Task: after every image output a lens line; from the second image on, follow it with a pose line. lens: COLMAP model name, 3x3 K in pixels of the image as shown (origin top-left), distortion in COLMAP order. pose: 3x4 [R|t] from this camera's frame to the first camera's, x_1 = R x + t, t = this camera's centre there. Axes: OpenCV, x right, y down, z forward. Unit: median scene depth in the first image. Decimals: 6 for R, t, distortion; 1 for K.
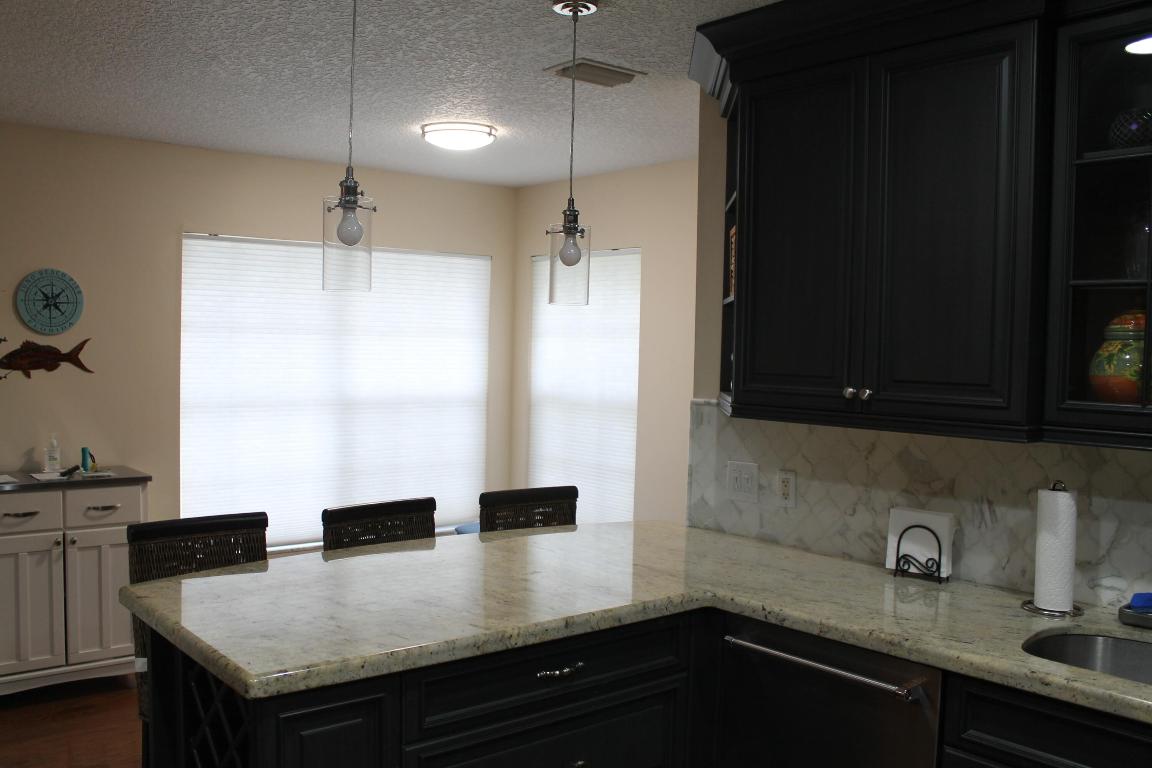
lens RADIAL K [[972.9, 0, 568.8], [0, 972.9, 384.3], [0, 0, 1]] dist [-0.163224, 0.160166]
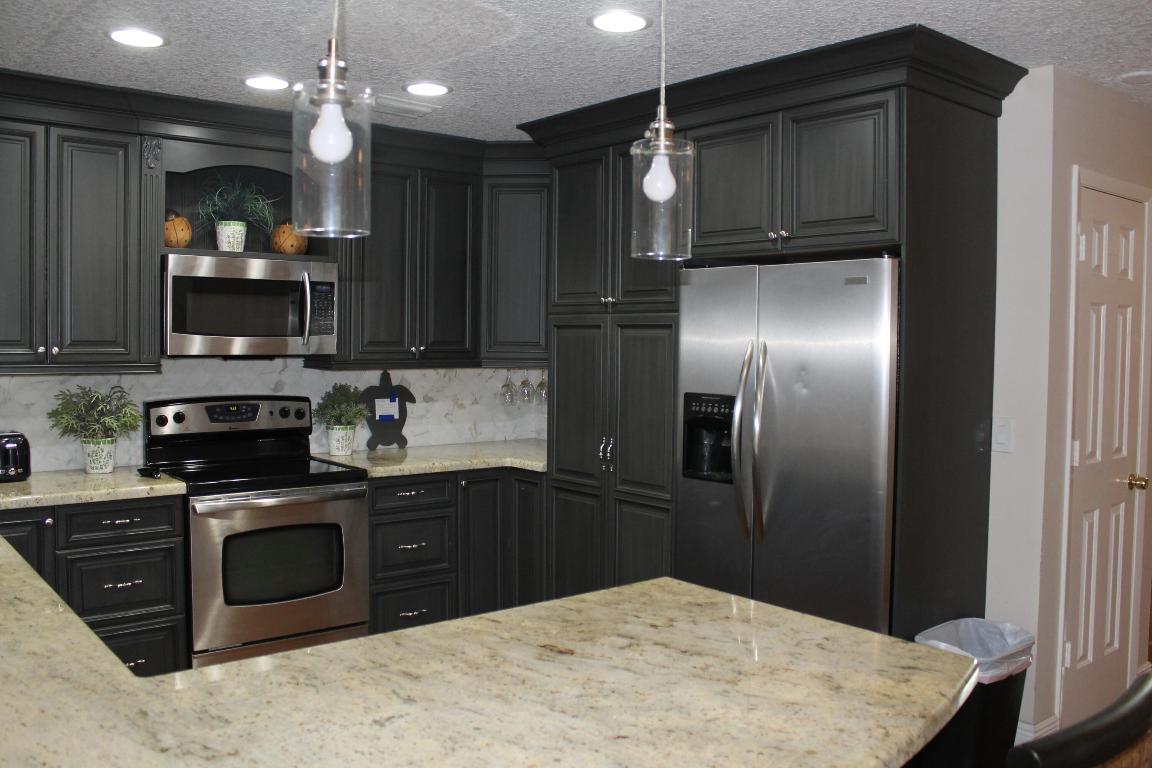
lens RADIAL K [[972.9, 0, 568.8], [0, 972.9, 384.3], [0, 0, 1]] dist [-0.163224, 0.160166]
pose [[-0.999022, -0.033560, 0.028784, -0.192299], [-0.030939, 0.995719, 0.087095, -0.061259], [-0.031584, 0.086120, -0.995784, 1.952004]]
